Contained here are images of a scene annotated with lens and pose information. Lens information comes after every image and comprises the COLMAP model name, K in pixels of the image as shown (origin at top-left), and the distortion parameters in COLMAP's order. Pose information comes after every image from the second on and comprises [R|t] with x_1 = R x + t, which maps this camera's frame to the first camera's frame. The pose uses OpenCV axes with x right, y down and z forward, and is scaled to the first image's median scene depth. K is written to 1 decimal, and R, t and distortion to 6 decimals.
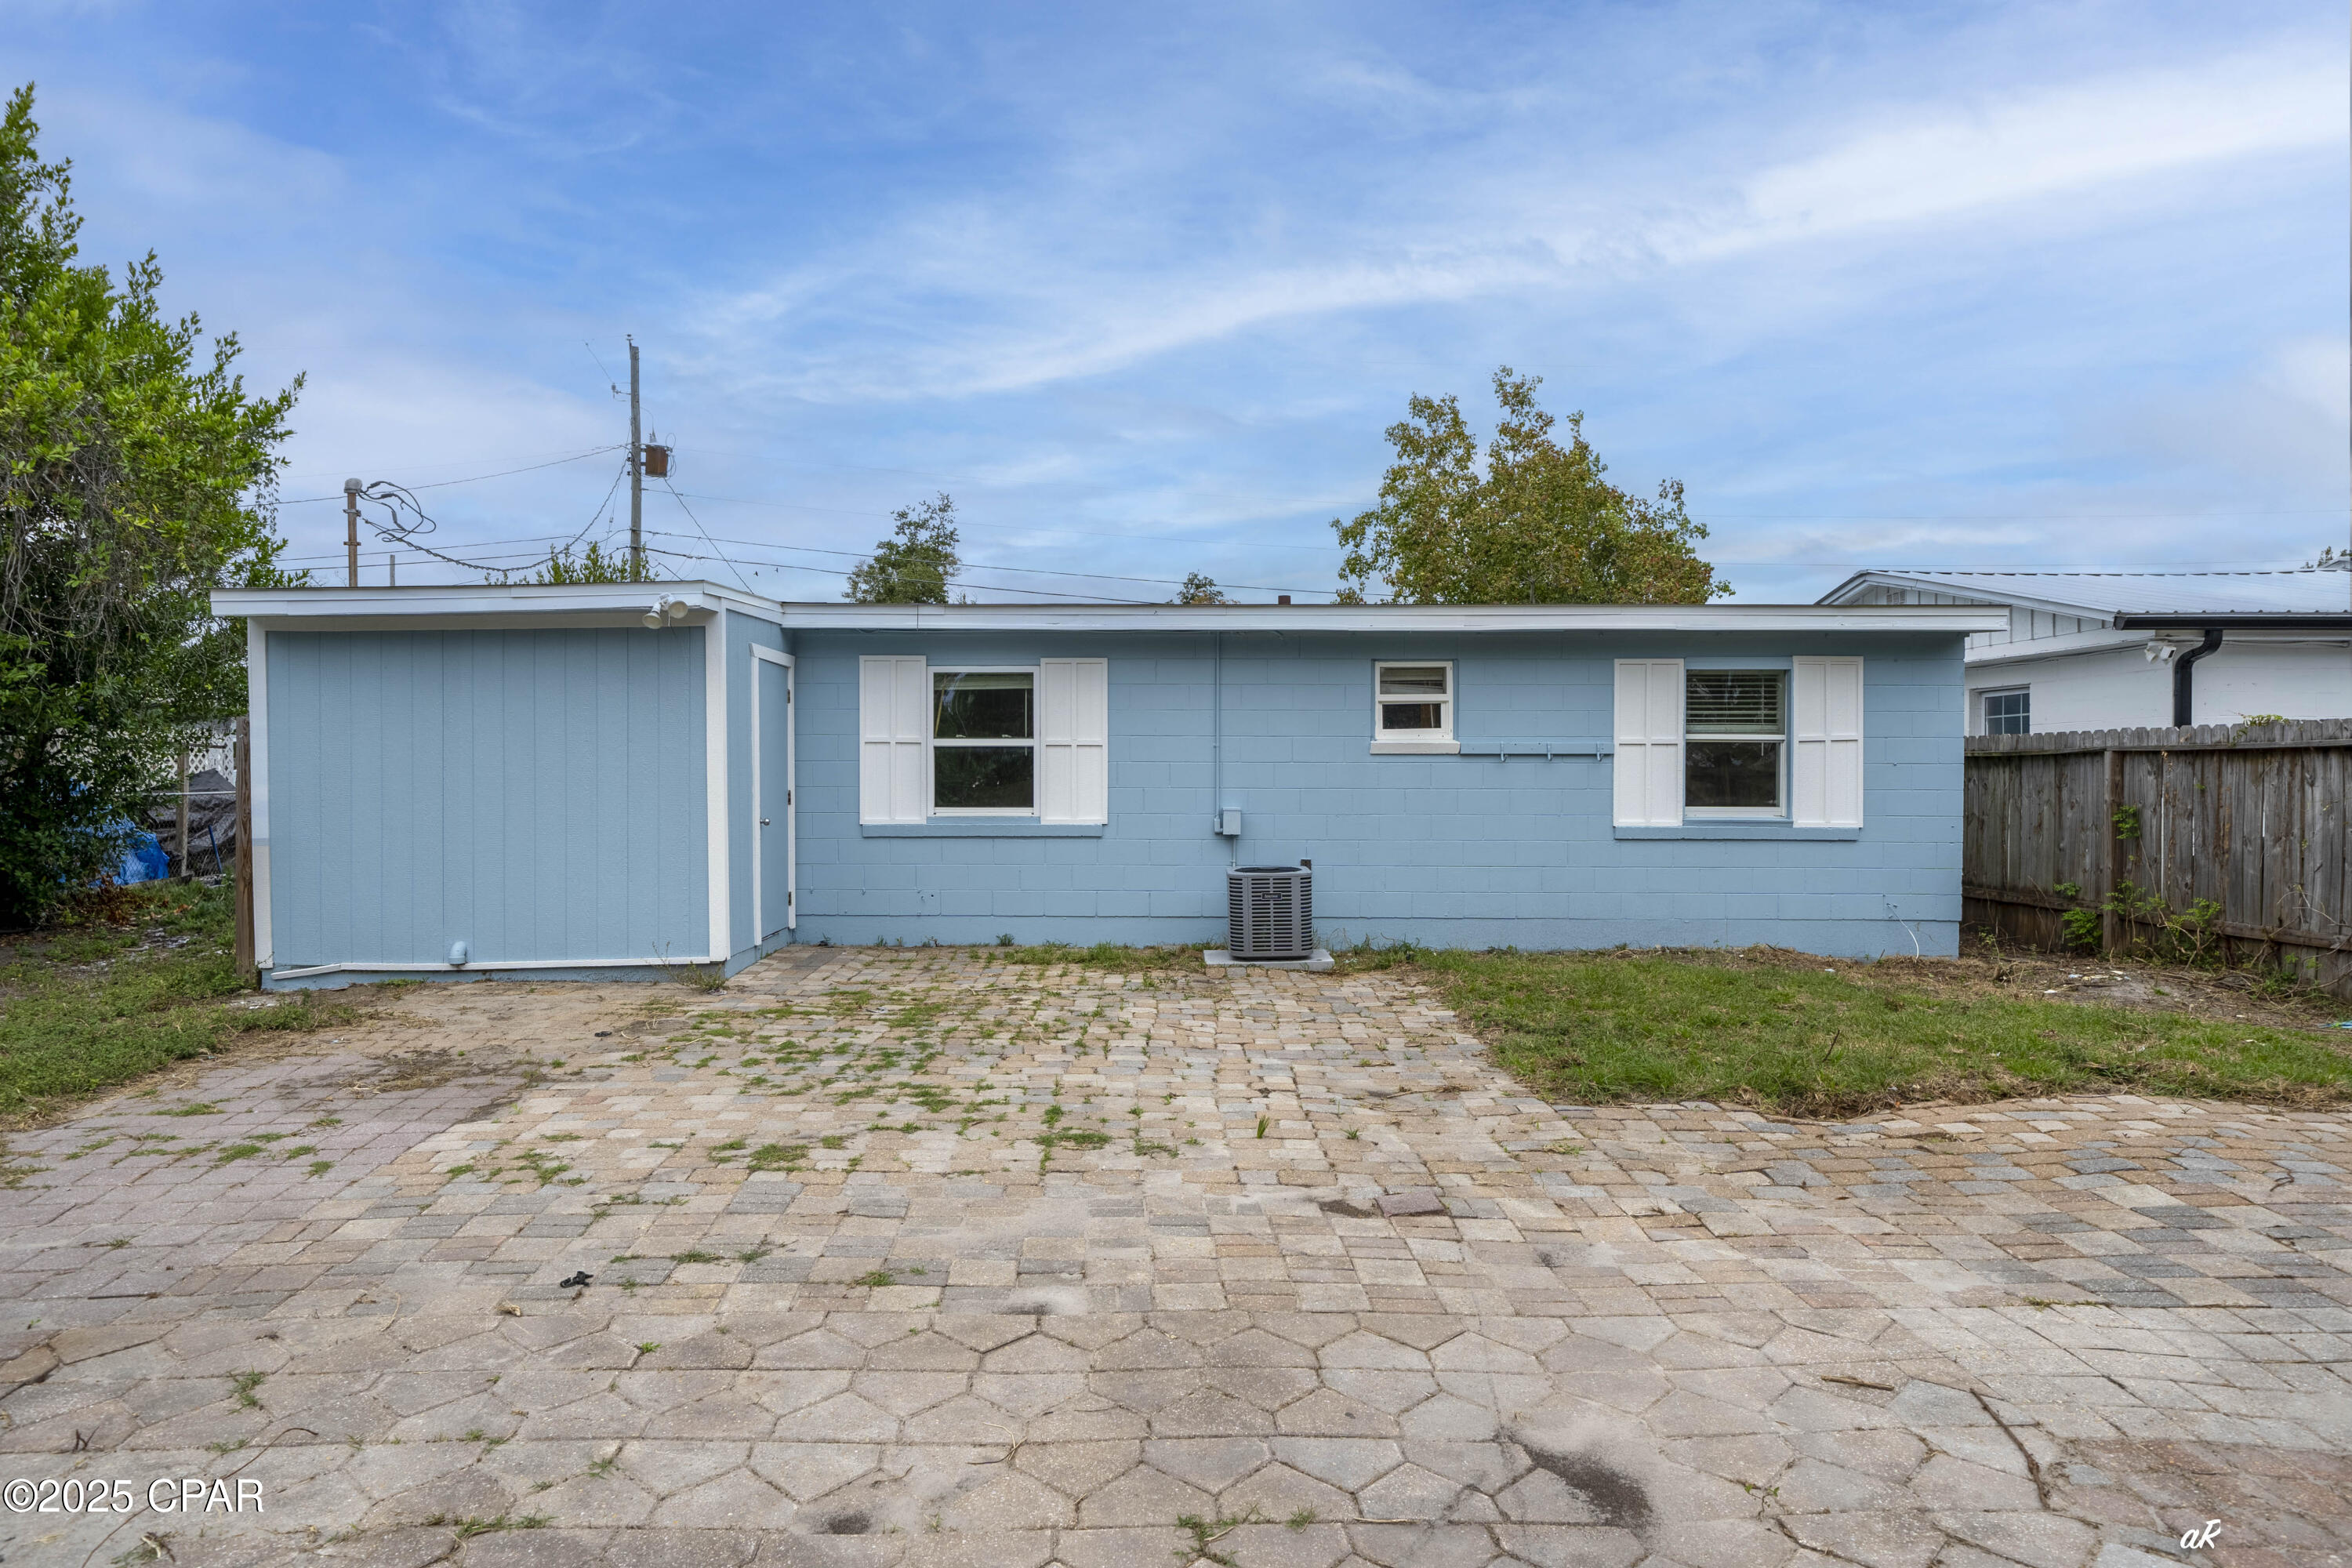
lens RADIAL K [[1439.7, 0, 1130.7], [0, 1439.7, 780.8], [0, 0, 1]] dist [0.002844, -0.000418]
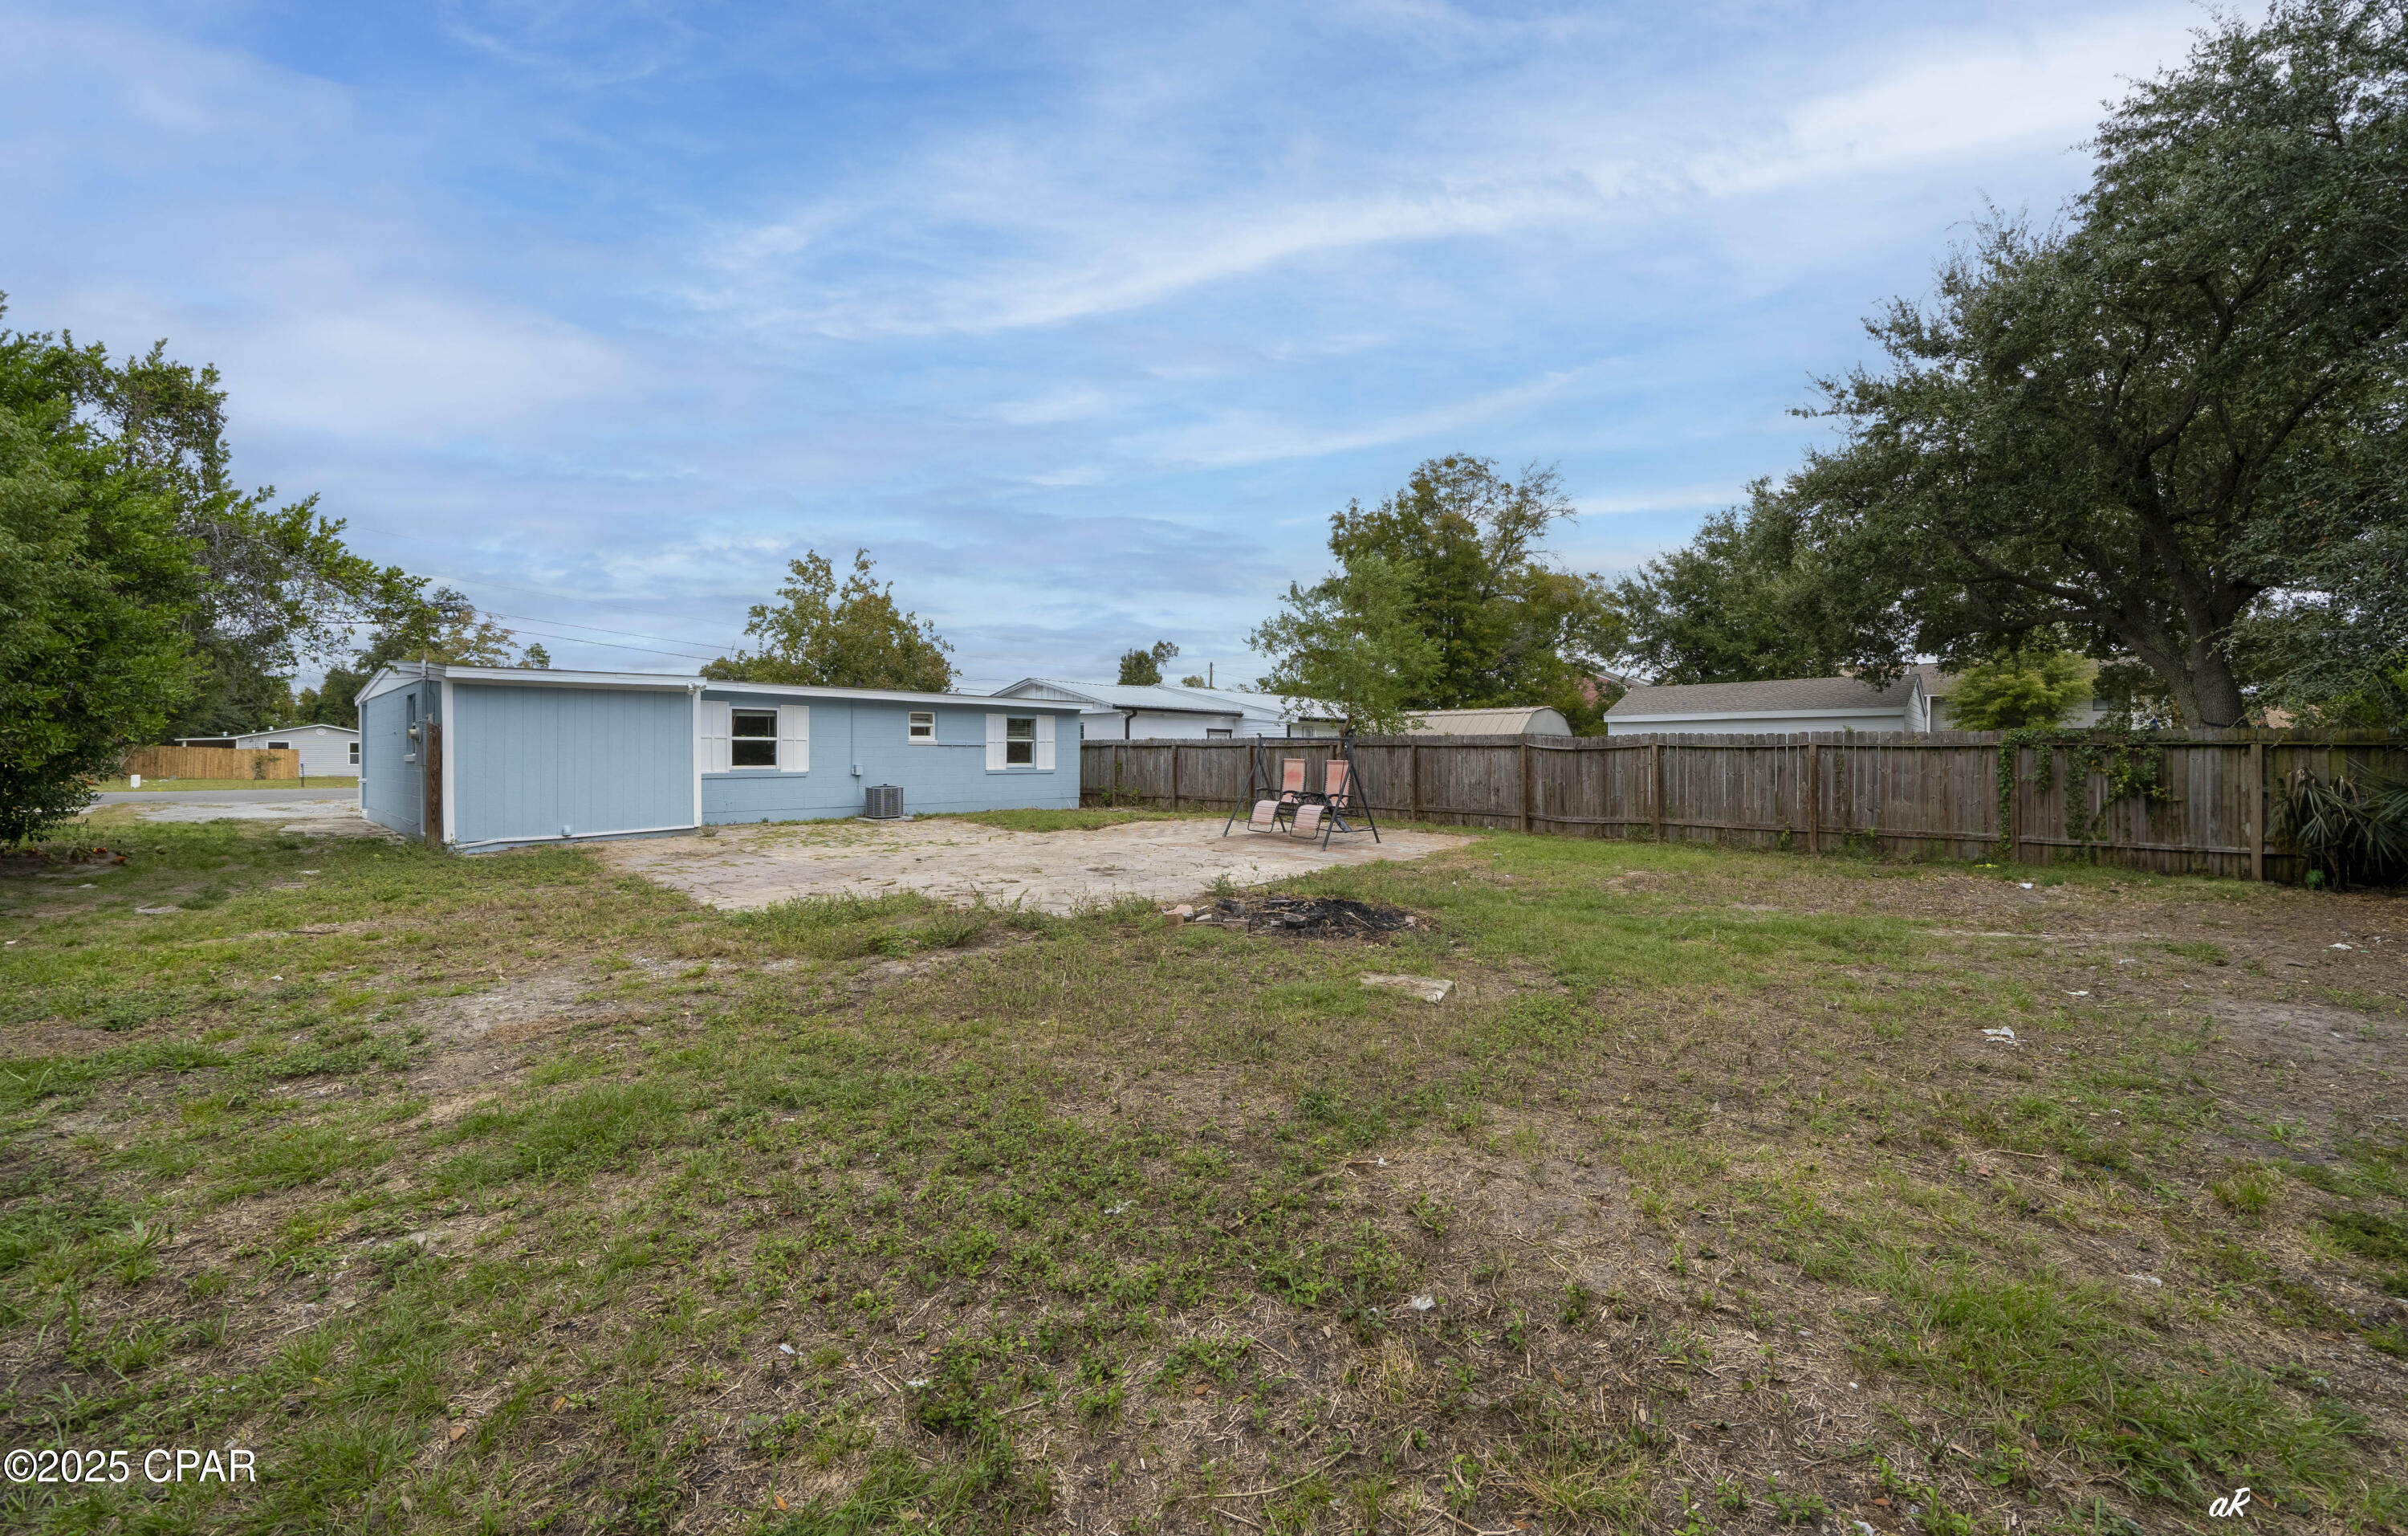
lens RADIAL K [[844.9, 0, 1205.8], [0, 844.9, 759.3], [0, 0, 1]] dist [0.000194, 0.000015]
pose [[0.687217, -0.003932, 0.726442, -0.613005], [0.001207, 0.999990, 0.004272, 0.003269], [-0.726451, -0.002059, 0.687215, -0.520692]]
